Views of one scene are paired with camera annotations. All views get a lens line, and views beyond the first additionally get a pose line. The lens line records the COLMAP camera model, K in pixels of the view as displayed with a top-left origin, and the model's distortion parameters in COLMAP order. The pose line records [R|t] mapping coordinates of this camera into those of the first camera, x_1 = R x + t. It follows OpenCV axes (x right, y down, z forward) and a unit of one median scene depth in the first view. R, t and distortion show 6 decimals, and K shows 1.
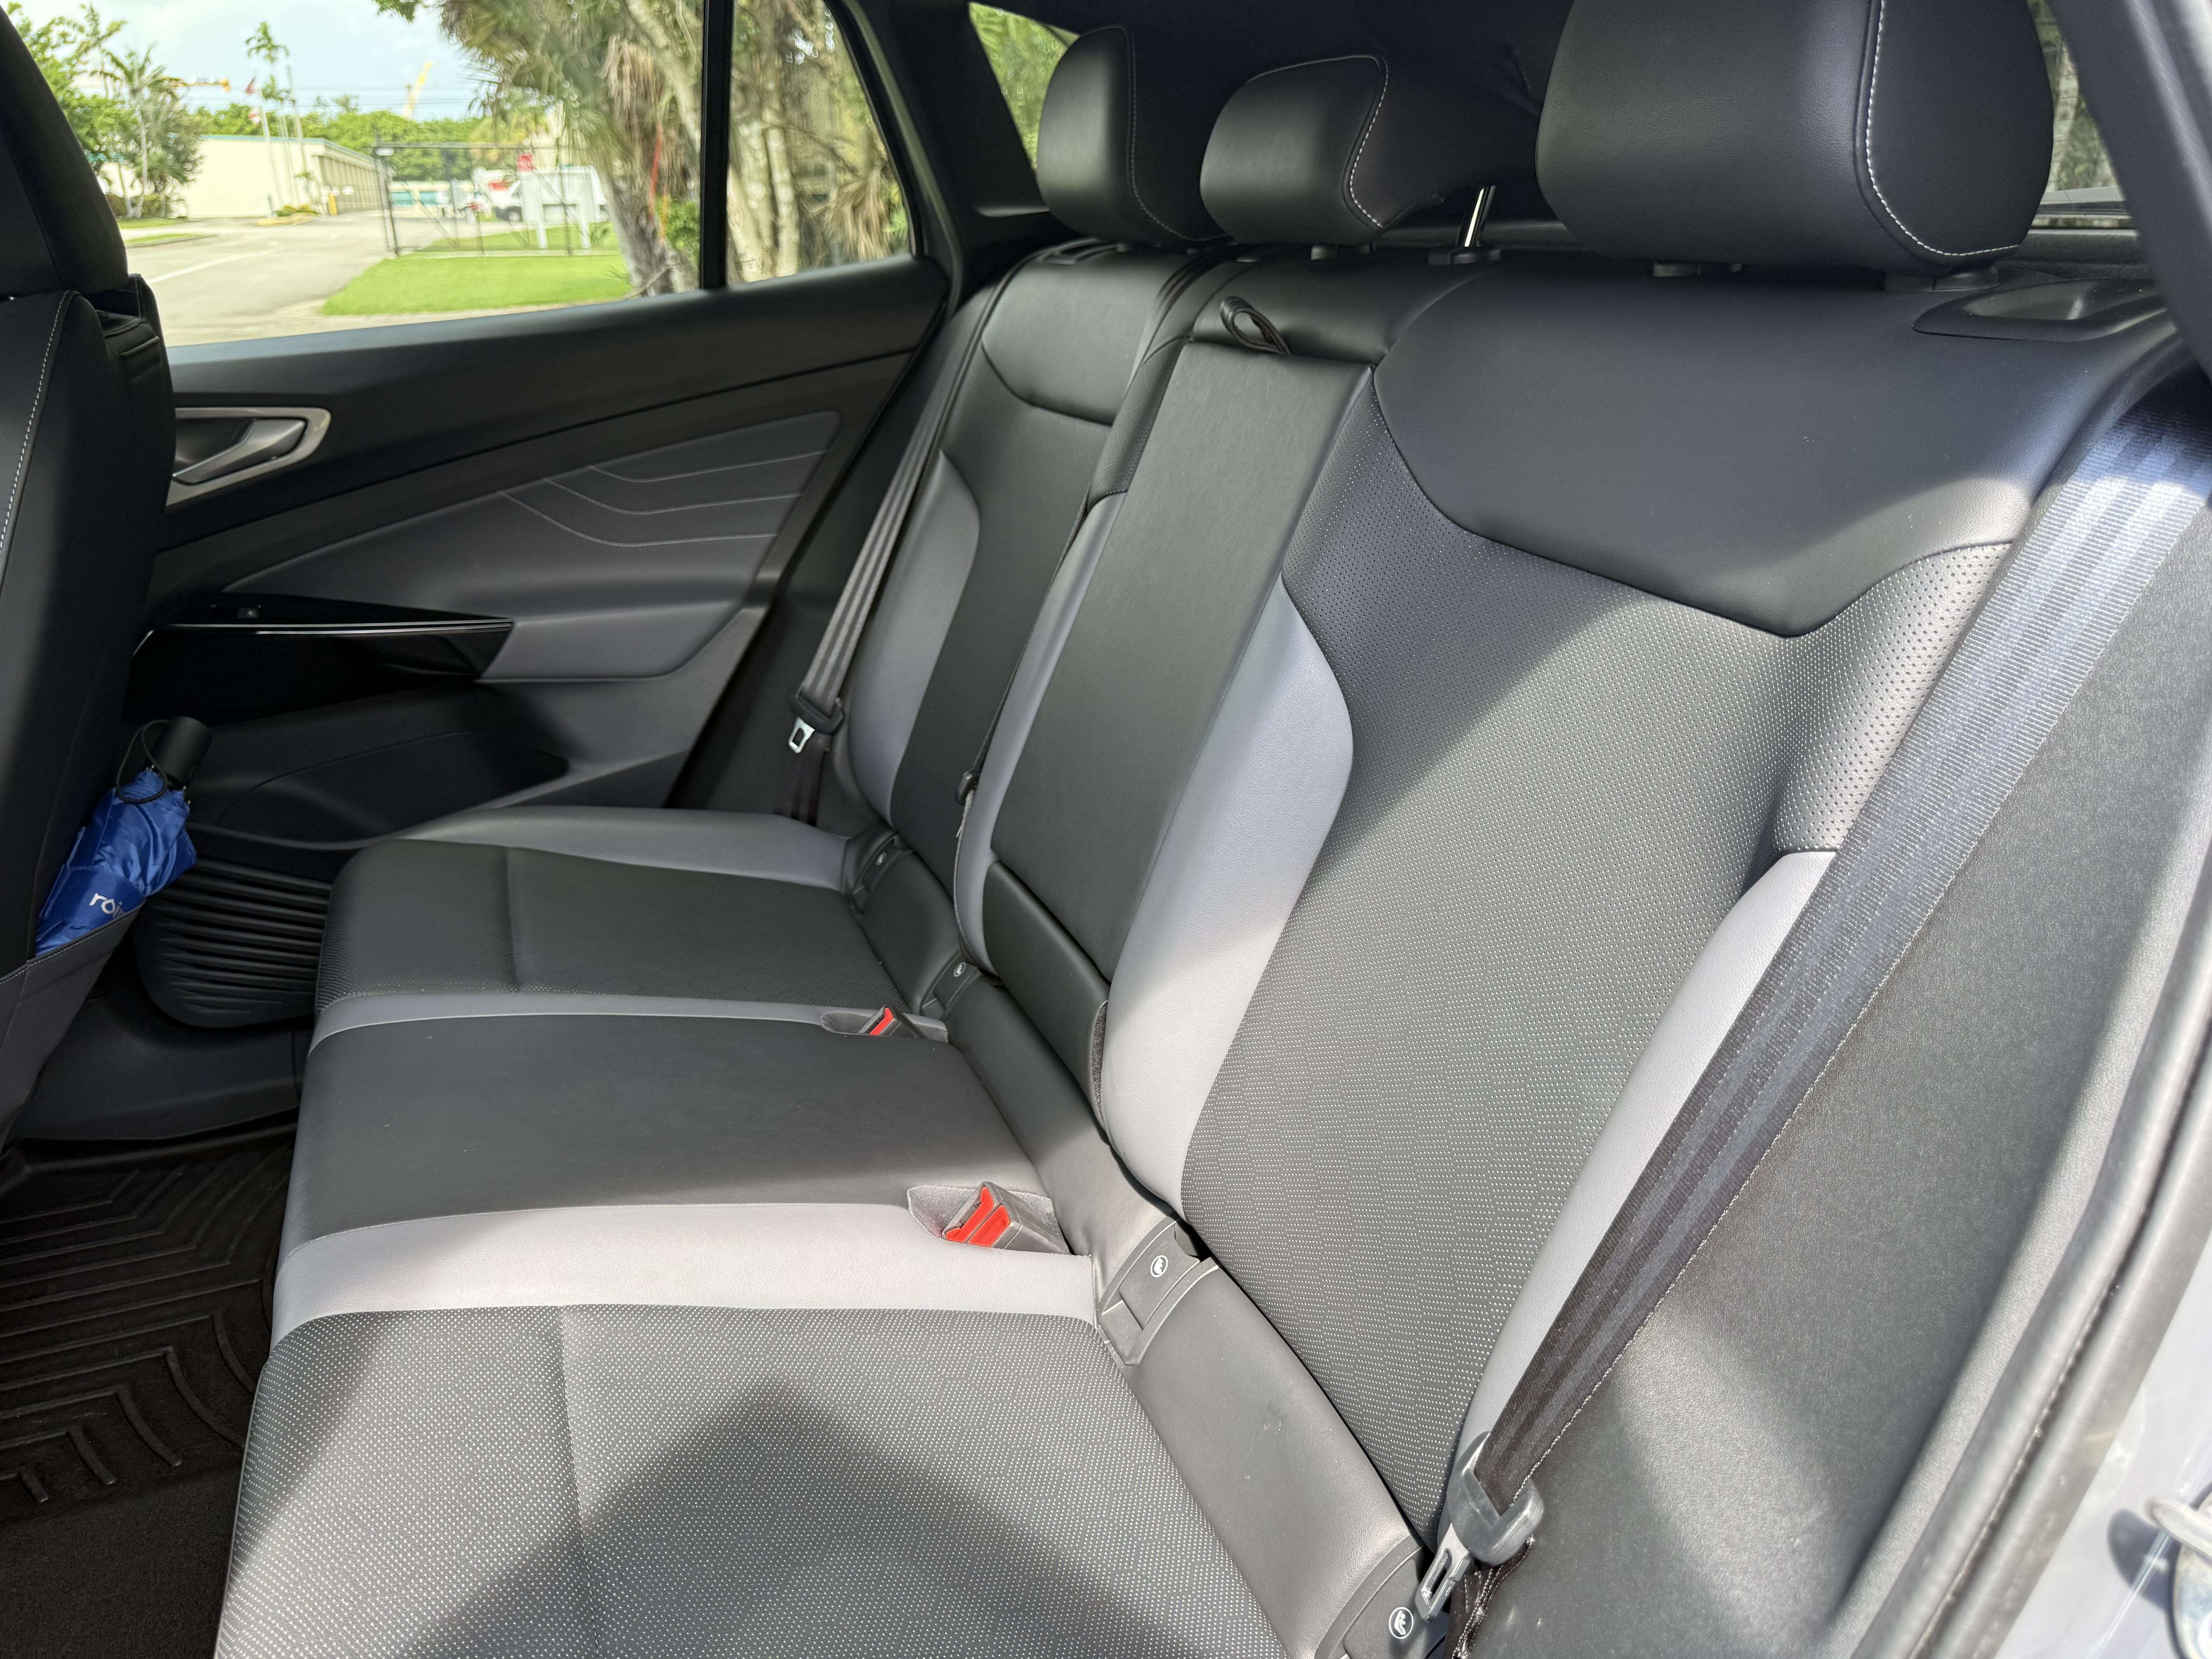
lens RADIAL K [[1638.4, 0, 1112.0], [0, 1638.4, 880.2], [0, 0, 1]] dist [0.003783, -0.003665]
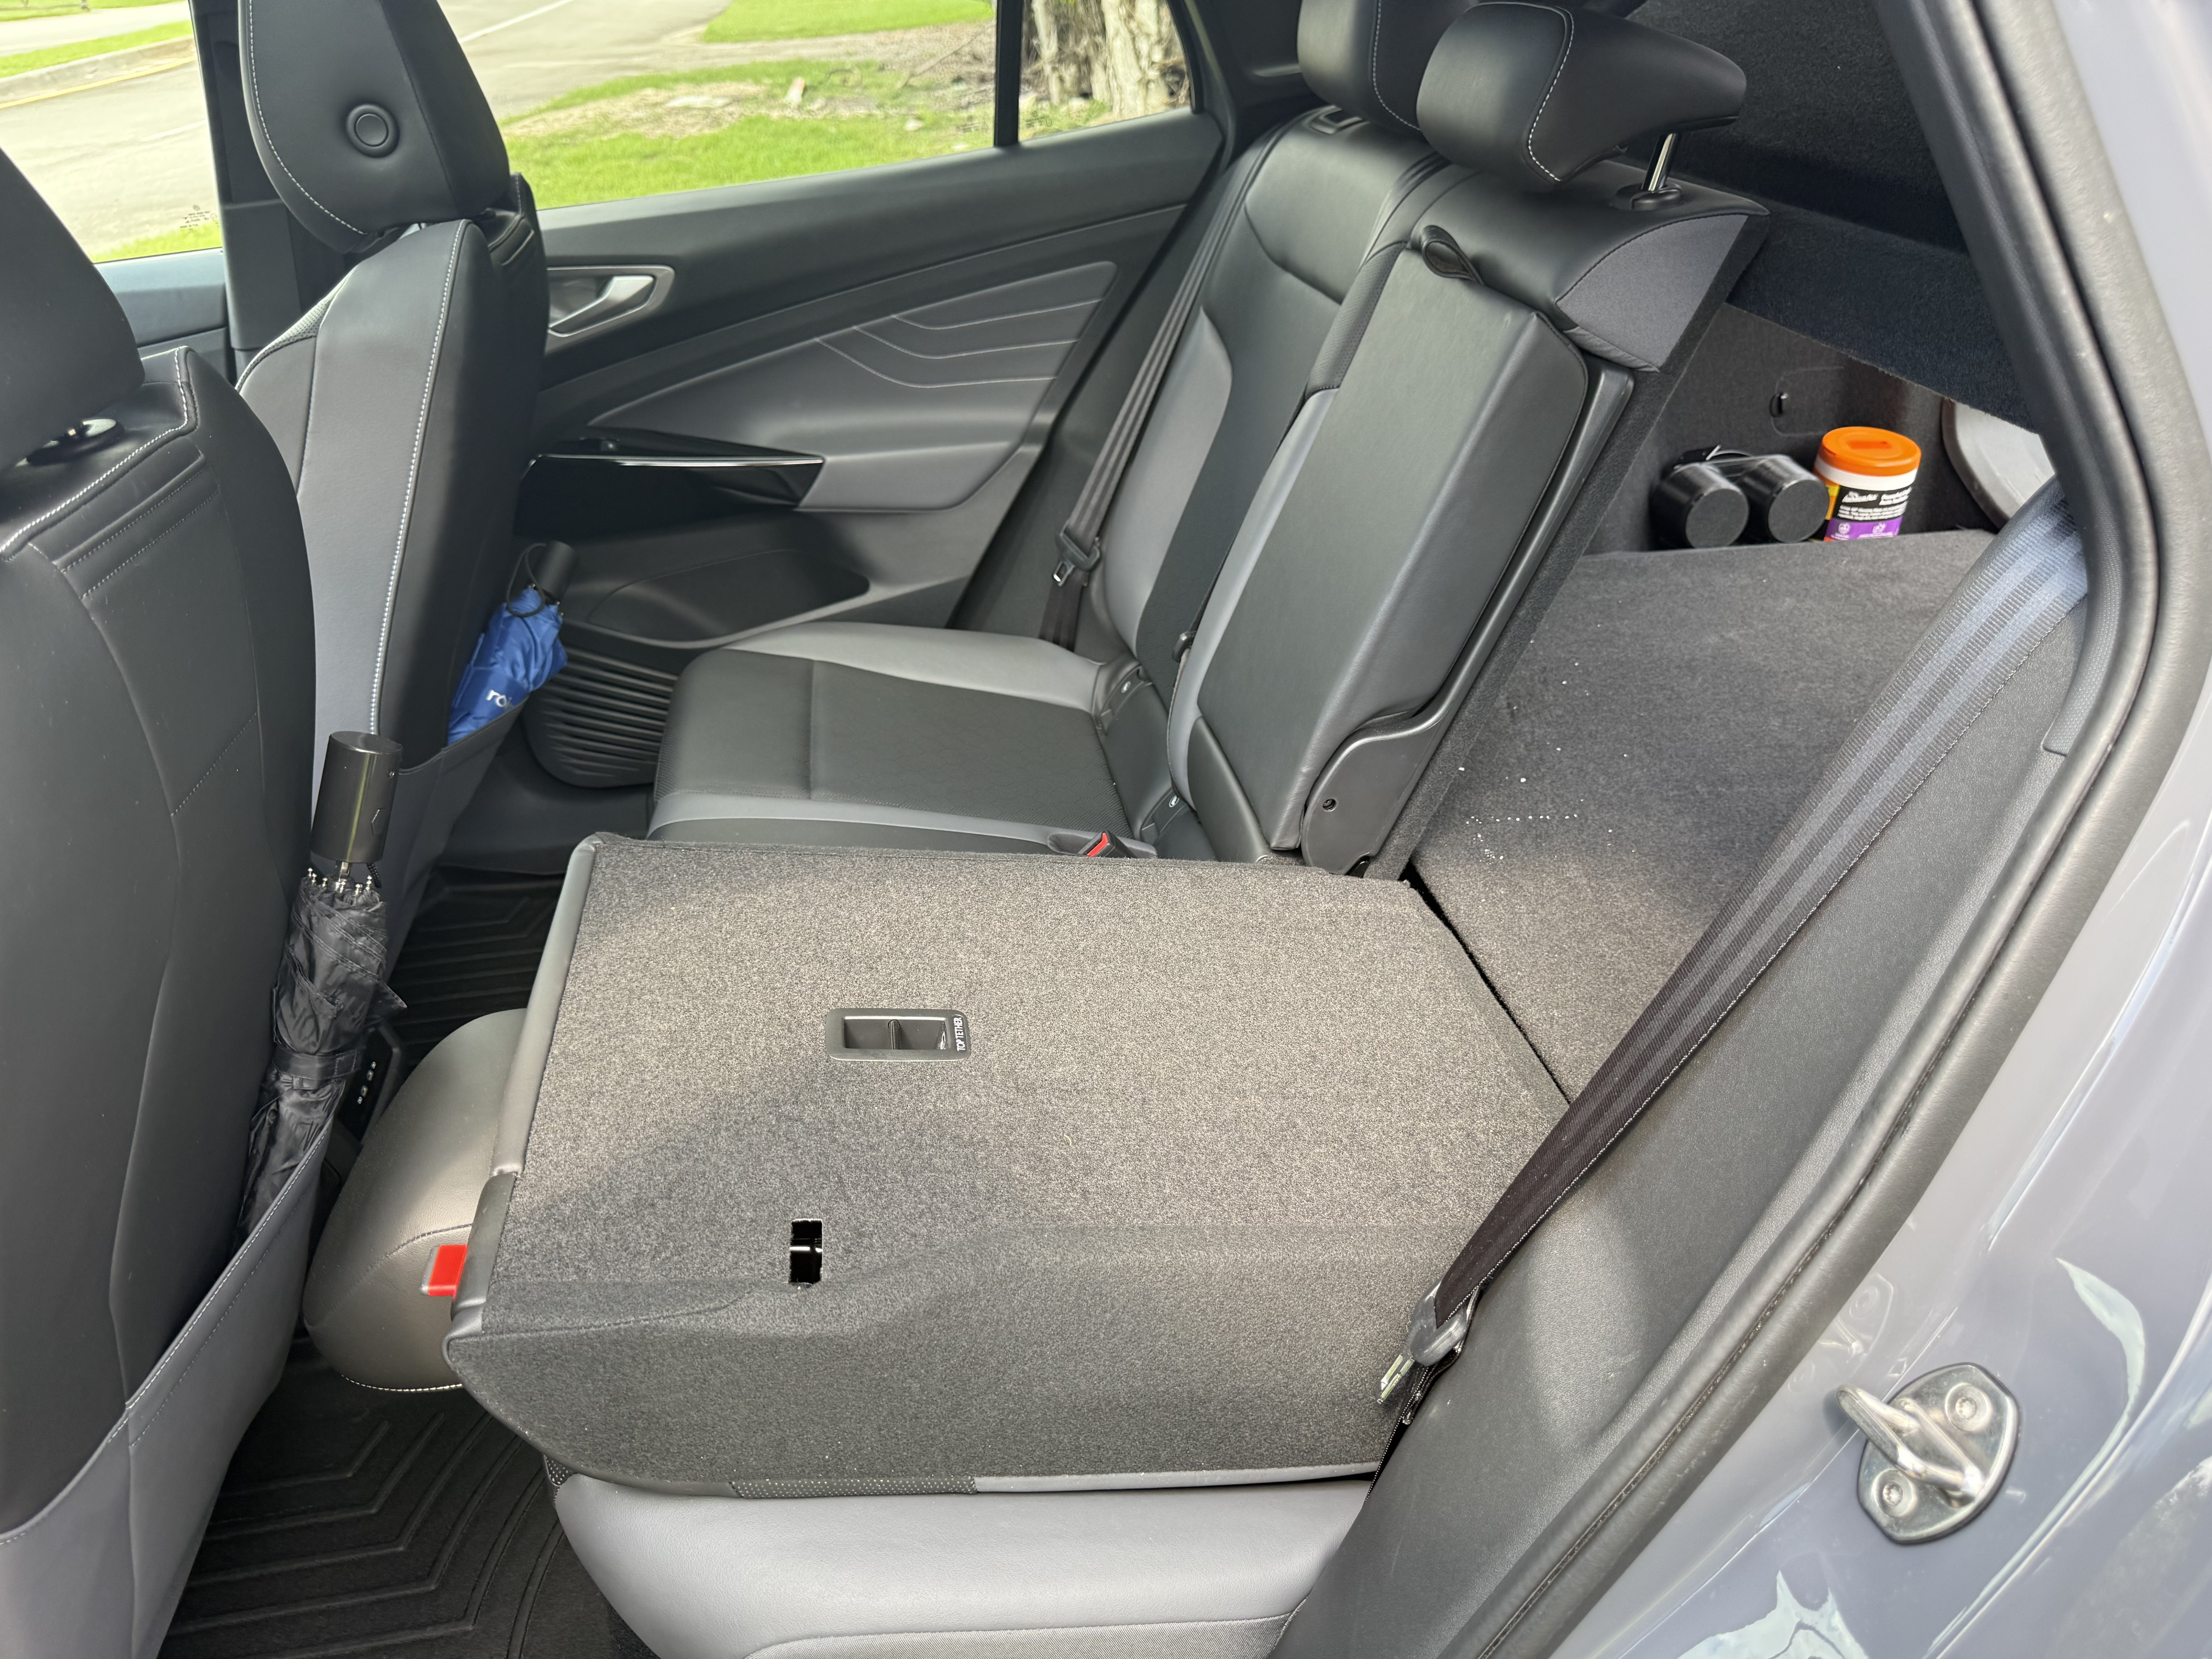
lens RADIAL K [[1638.4, 0, 1112.0], [0, 1638.4, 880.2], [0, 0, 1]] dist [0.003783, -0.003665]
pose [[0.977103, 0.085707, -0.194743, 0.077859], [-0.053795, 0.985056, 0.163615, -0.064000], [0.205856, -0.149393, 0.967112, -0.104780]]
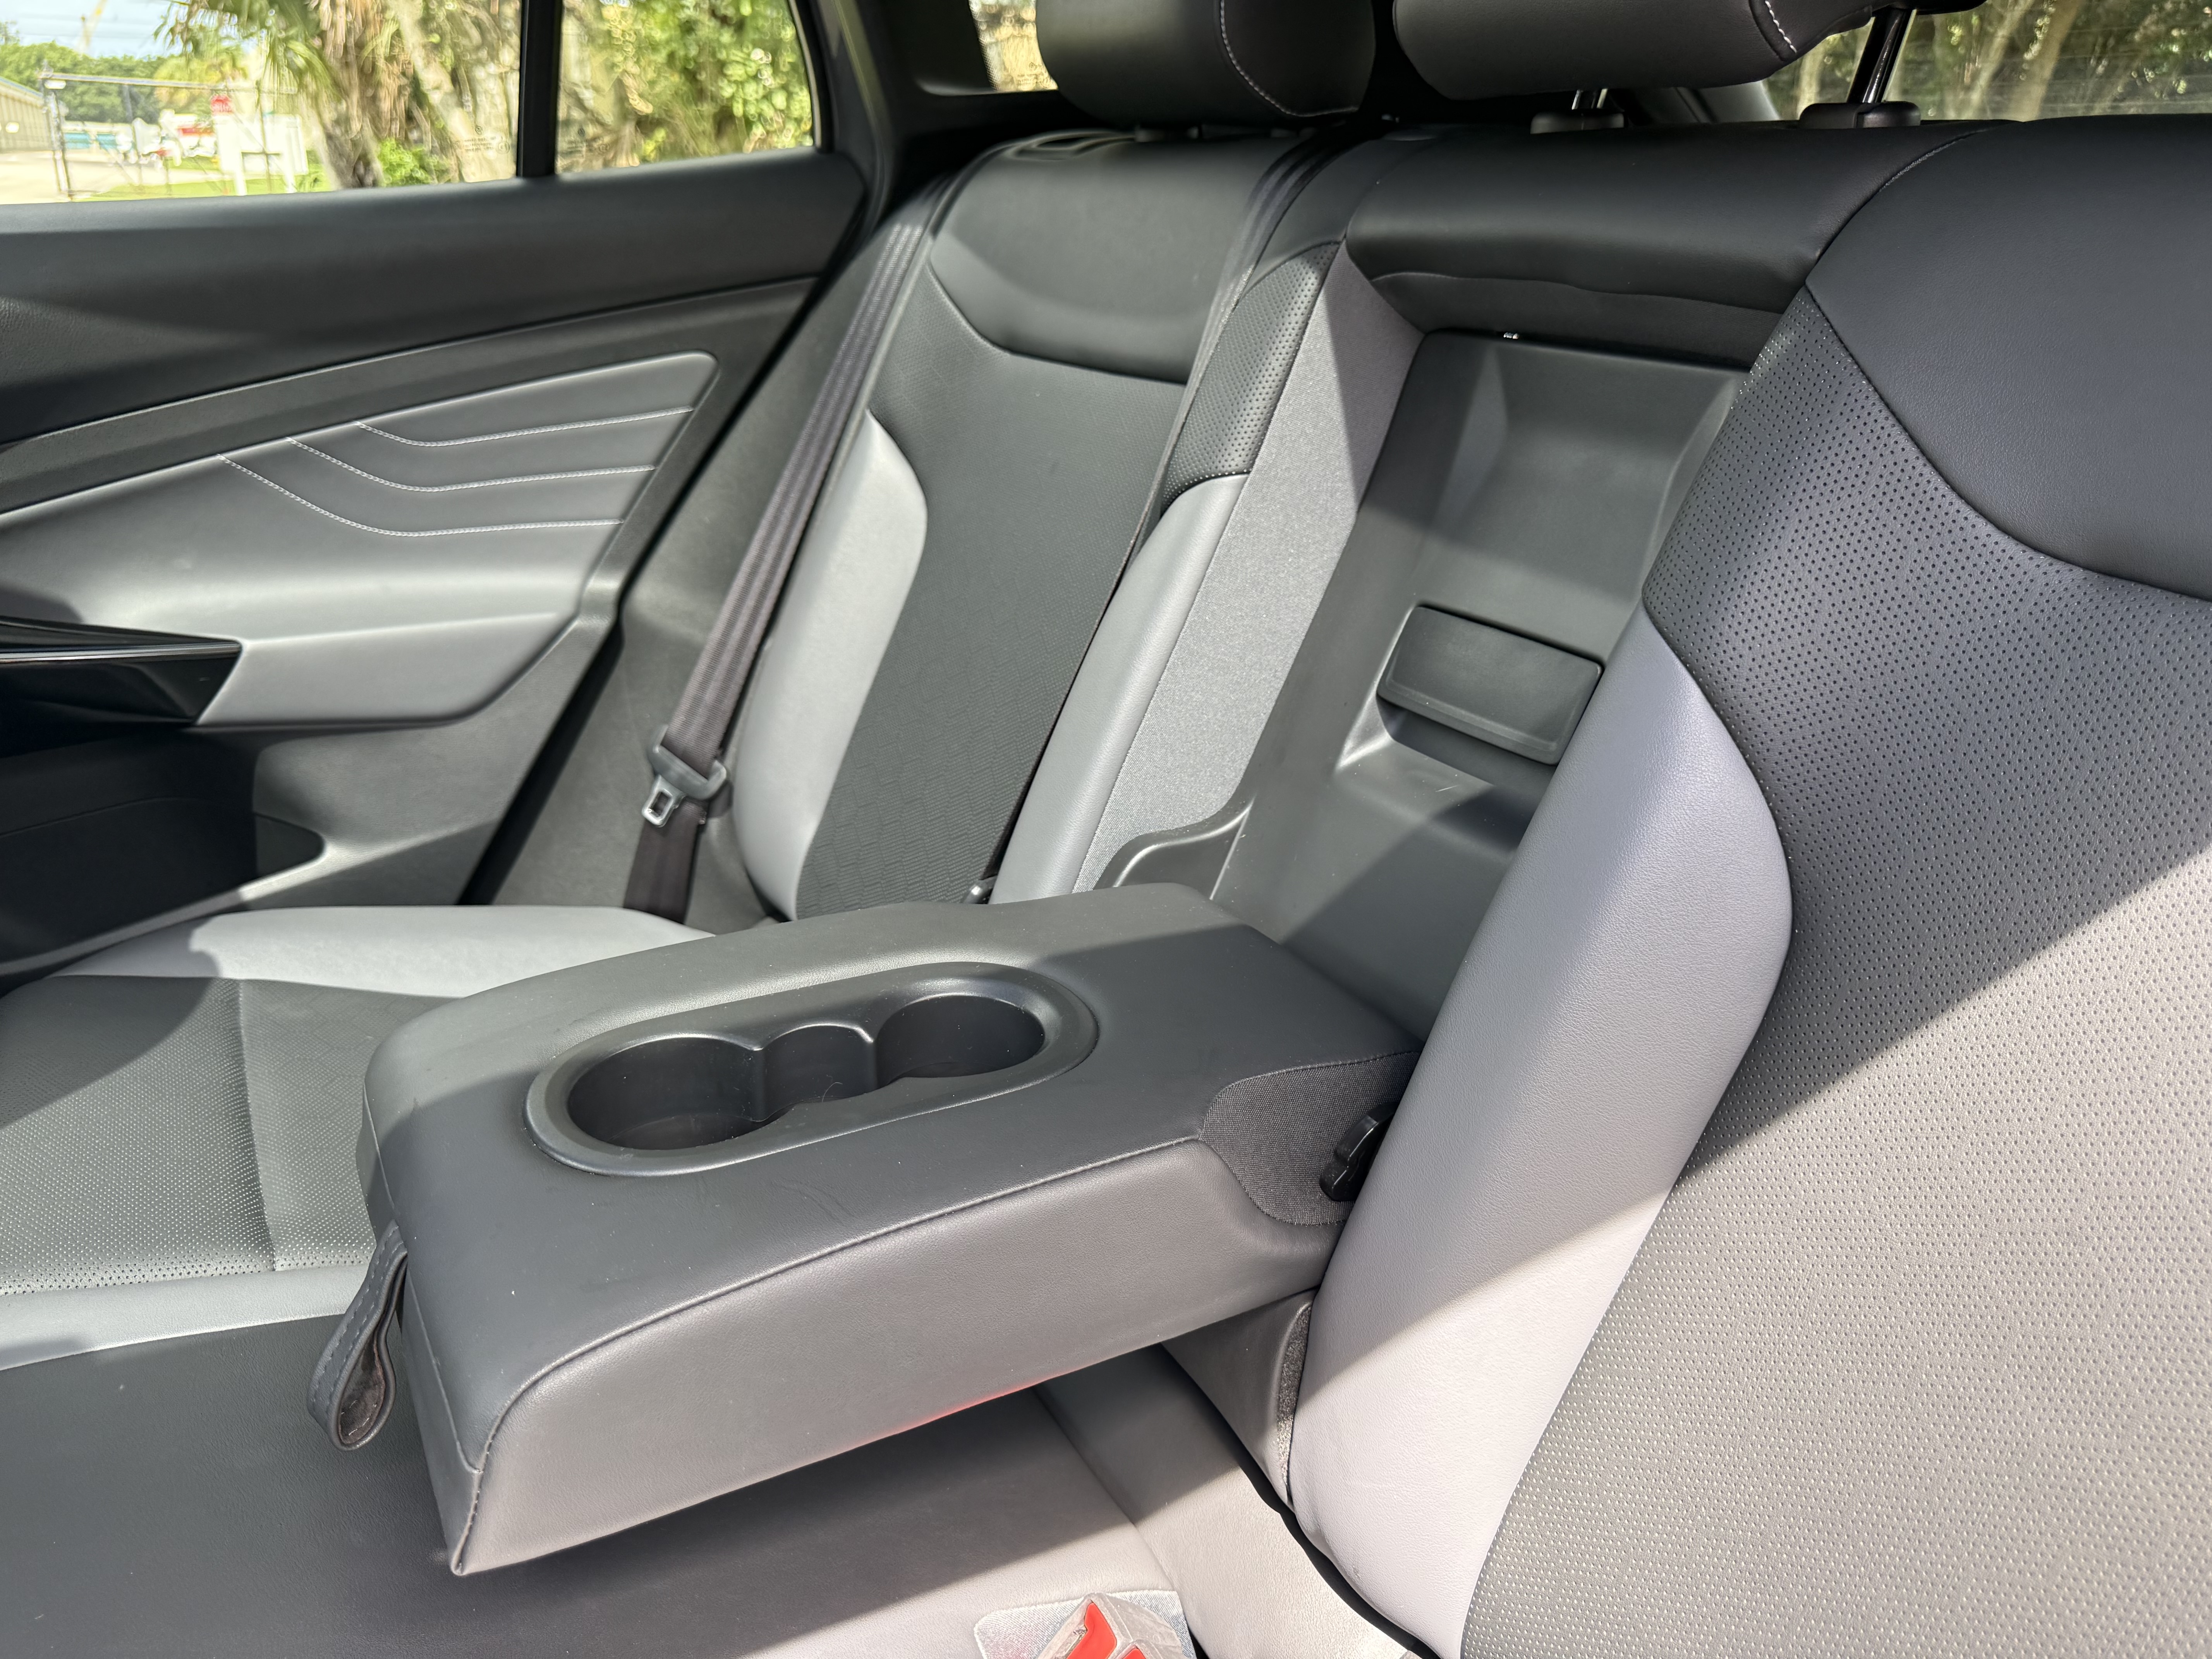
lens RADIAL K [[1638.4, 0, 1112.0], [0, 1638.4, 880.2], [0, 0, 1]] dist [0.003783, -0.003665]
pose [[0.988751, -0.011594, 0.149121, -0.100819], [0.010810, 0.999923, 0.006070, -0.054909], [-0.149180, -0.004389, 0.988800, 0.246968]]
